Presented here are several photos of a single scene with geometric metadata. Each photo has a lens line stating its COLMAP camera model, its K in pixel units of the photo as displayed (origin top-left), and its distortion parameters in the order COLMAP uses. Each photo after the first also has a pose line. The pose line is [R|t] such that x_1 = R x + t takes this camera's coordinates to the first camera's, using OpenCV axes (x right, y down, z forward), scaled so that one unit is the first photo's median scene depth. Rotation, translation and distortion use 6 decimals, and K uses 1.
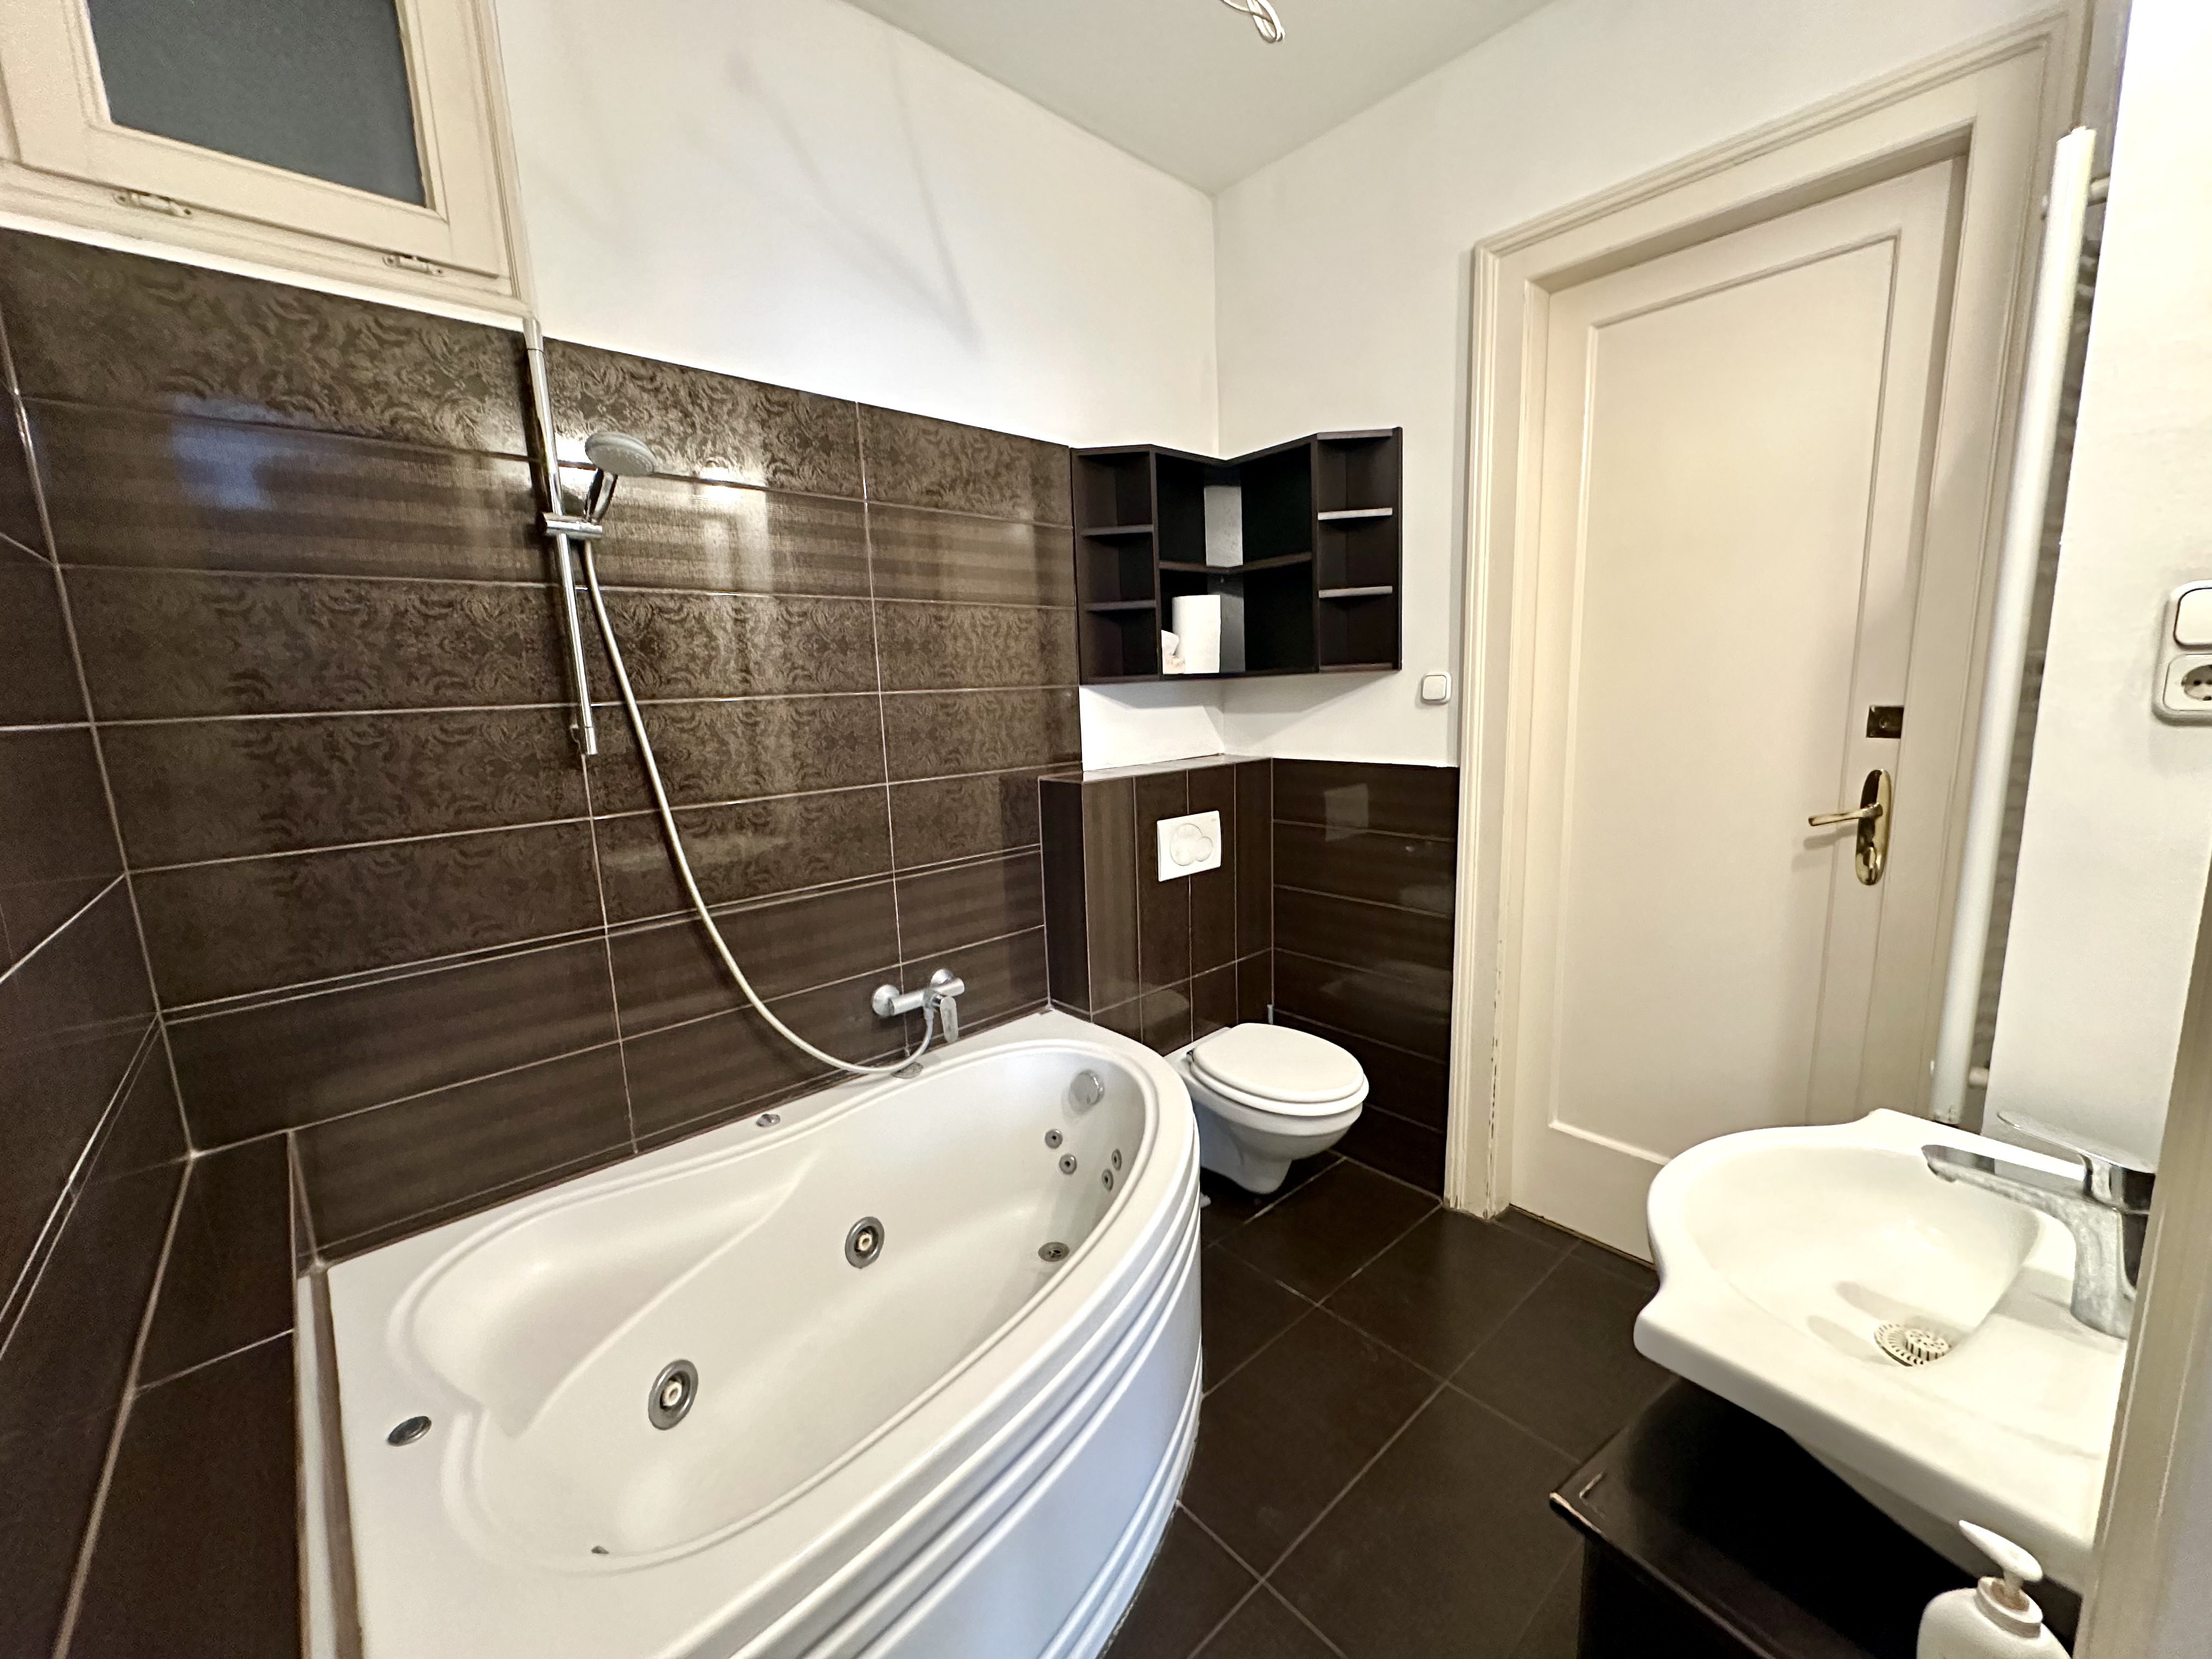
lens RADIAL K [[883.0, 0, 1115.4], [0, 883.0, 826.0], [0, 0, 1]] dist [-0.002066, 0.000294]
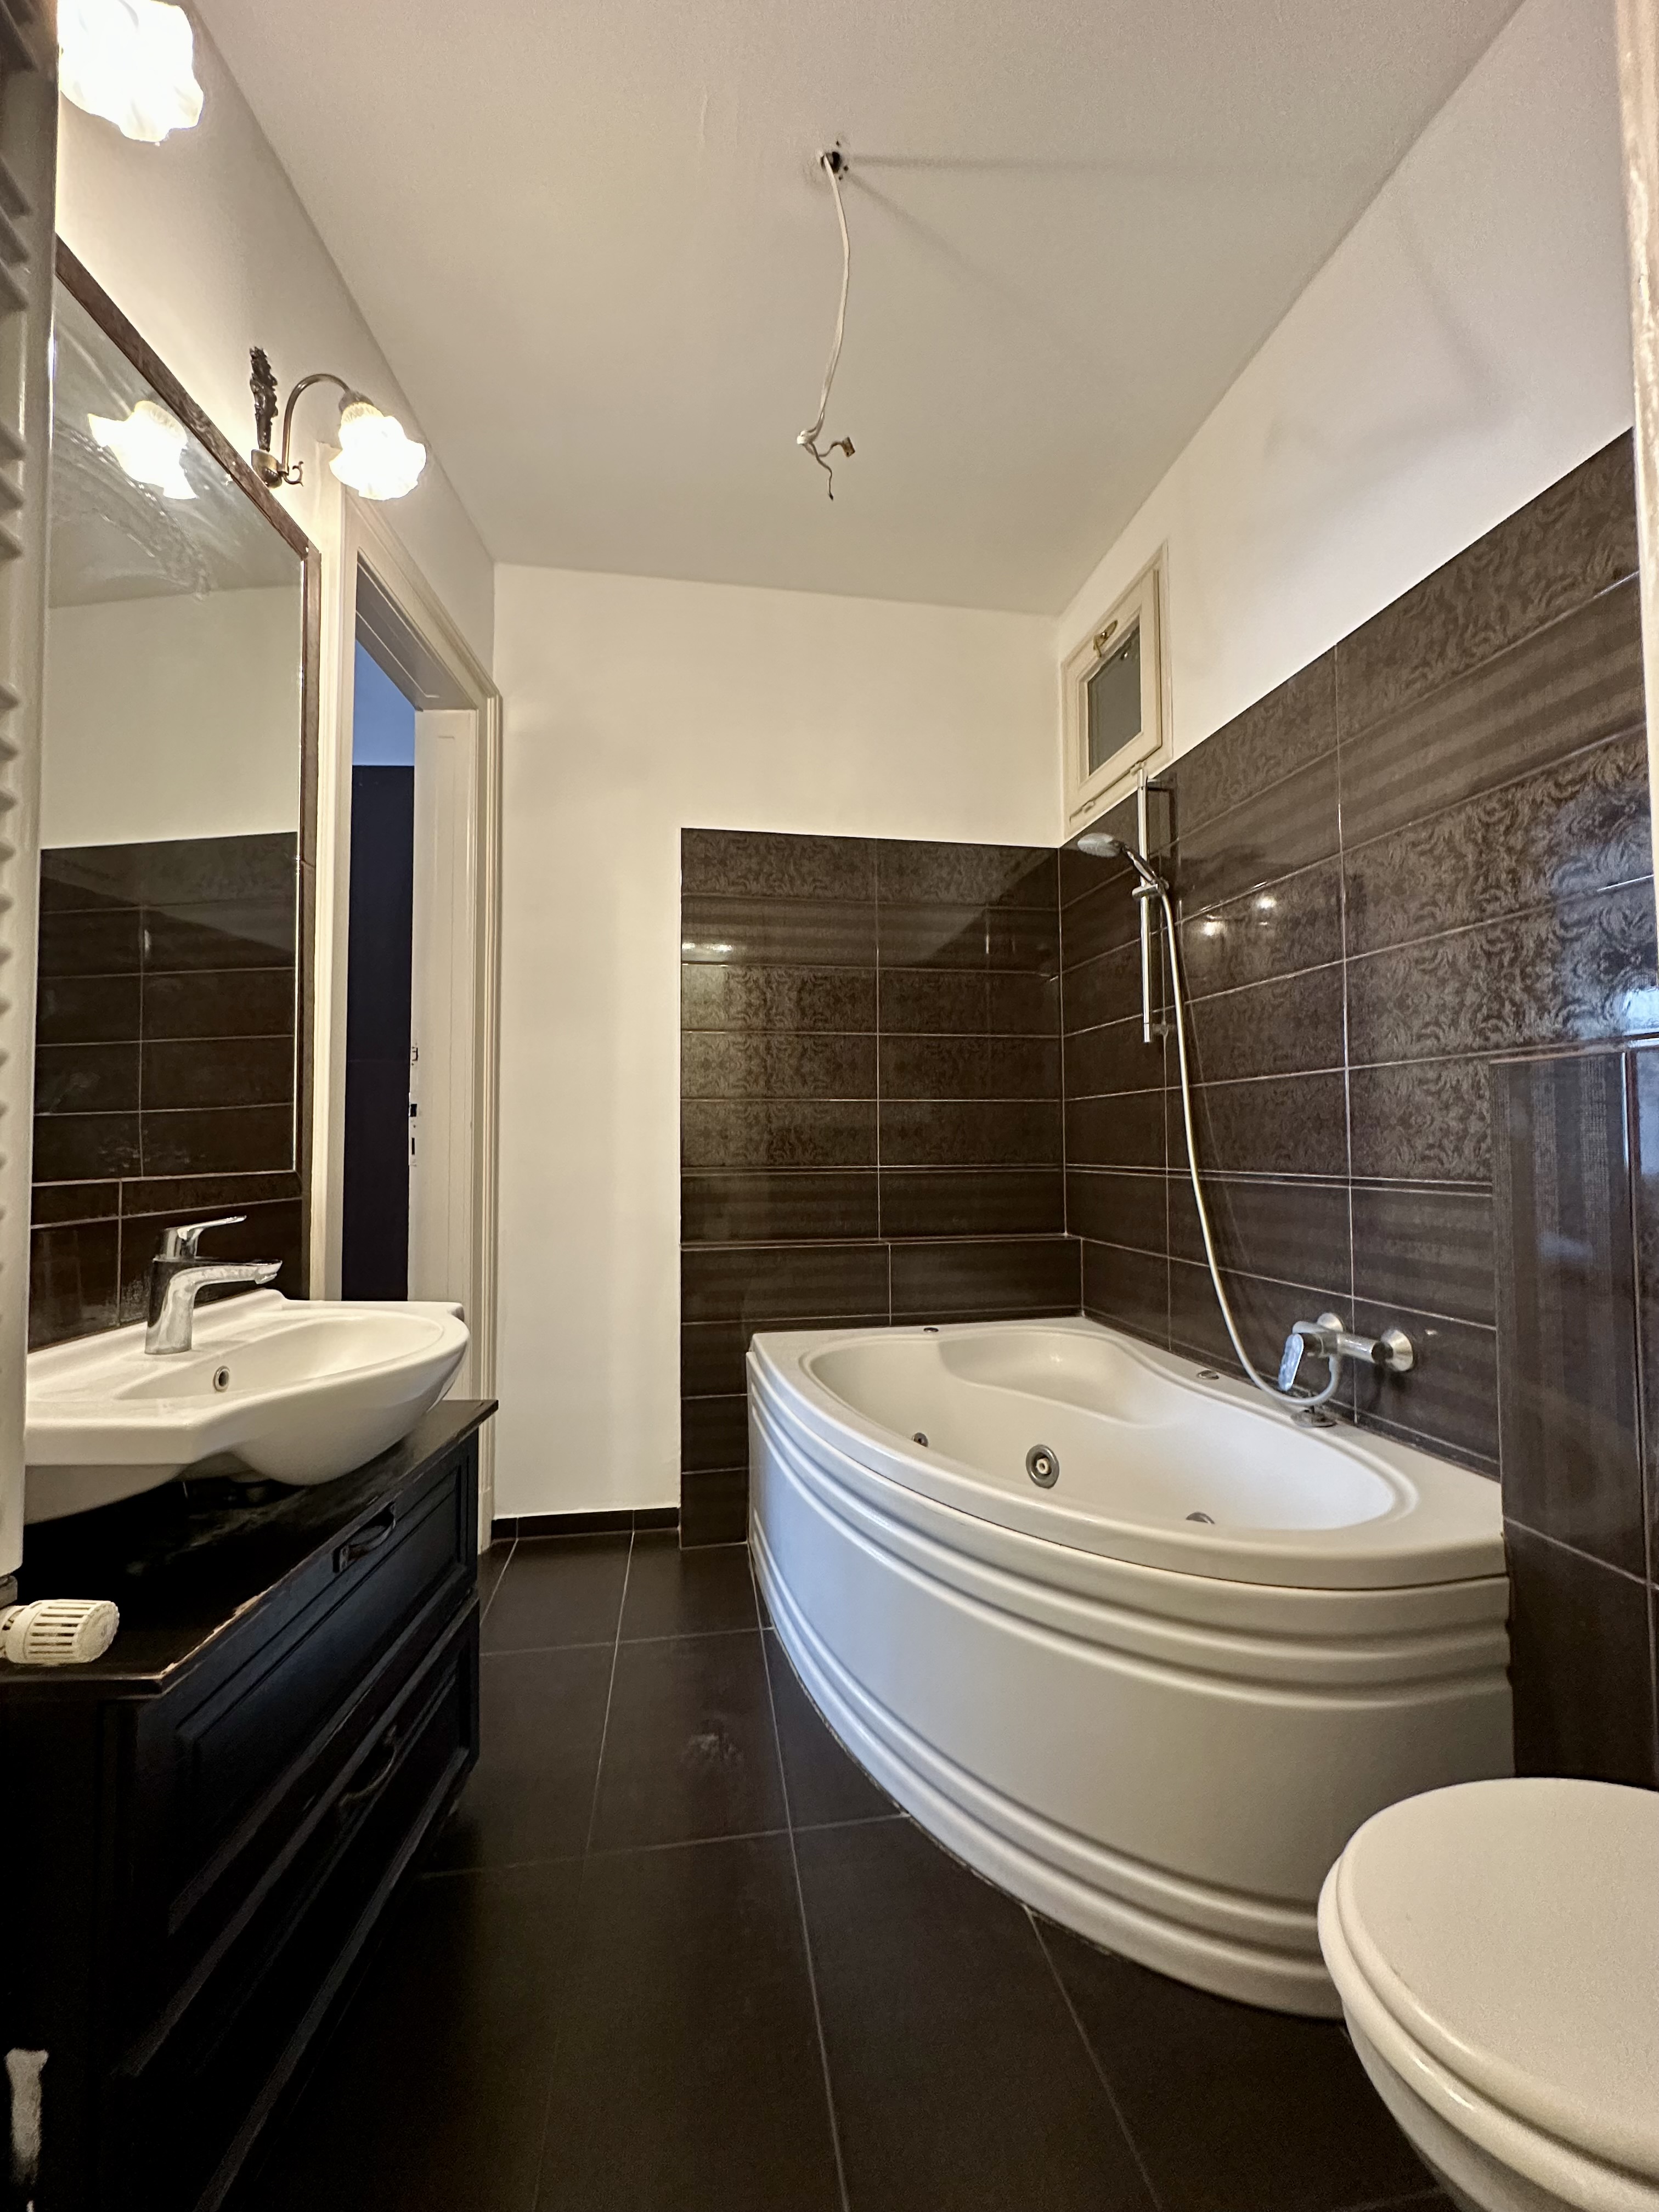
lens RADIAL K [[883.0, 0, 836.6], [0, 883.0, 1114.9], [0, 0, 1]] dist [-0.002066, 0.000294]
pose [[-0.525149, 0.003300, -0.851004, 0.692027], [-0.117995, 0.990051, 0.076654, -0.011291], [0.842790, 0.140669, -0.519535, 1.027329]]
